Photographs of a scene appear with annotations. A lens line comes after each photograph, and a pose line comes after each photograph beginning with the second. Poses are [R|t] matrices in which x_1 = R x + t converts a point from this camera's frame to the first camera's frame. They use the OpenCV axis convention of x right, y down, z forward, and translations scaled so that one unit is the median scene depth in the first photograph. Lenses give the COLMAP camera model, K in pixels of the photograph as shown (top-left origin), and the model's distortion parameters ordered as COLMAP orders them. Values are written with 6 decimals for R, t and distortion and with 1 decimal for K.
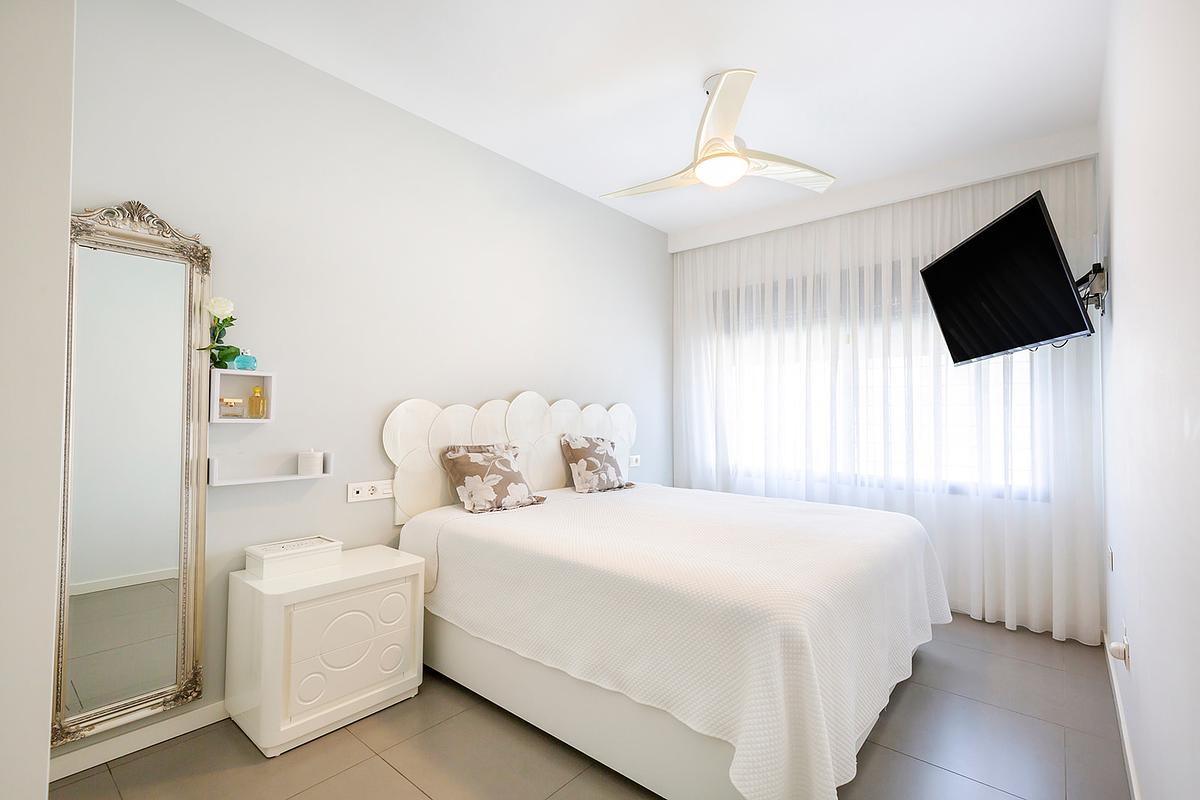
lens RADIAL K [[535.4, 0, 600.5], [0, 535.4, 407.1], [0, 0, 1]] dist [0.027699, -0.003636]
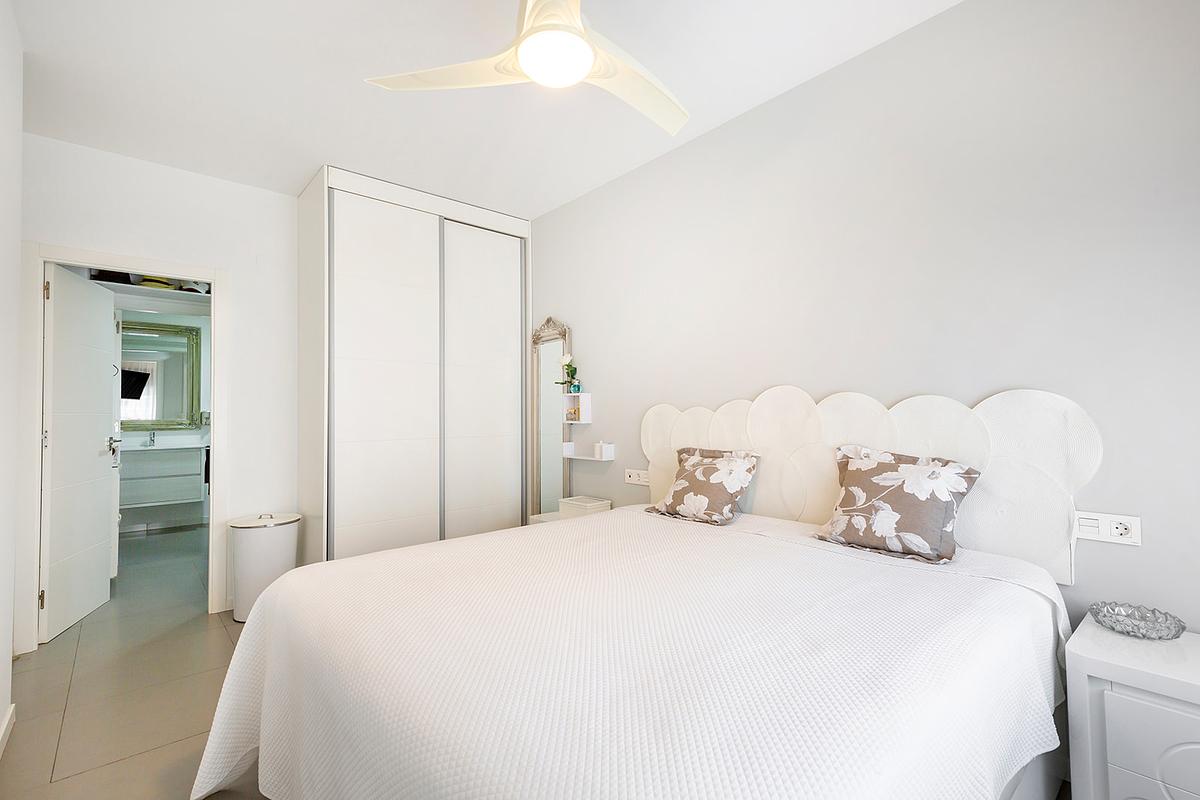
lens RADIAL K [[535.4, 0, 597.3], [0, 535.4, 400.9], [0, 0, 1]] dist [0.027699, -0.003636]
pose [[-0.139040, -0.024712, -0.989978, 0.735453], [0.028691, 0.999168, -0.028971, 0.006977], [0.989871, -0.032431, -0.138215, 0.933603]]
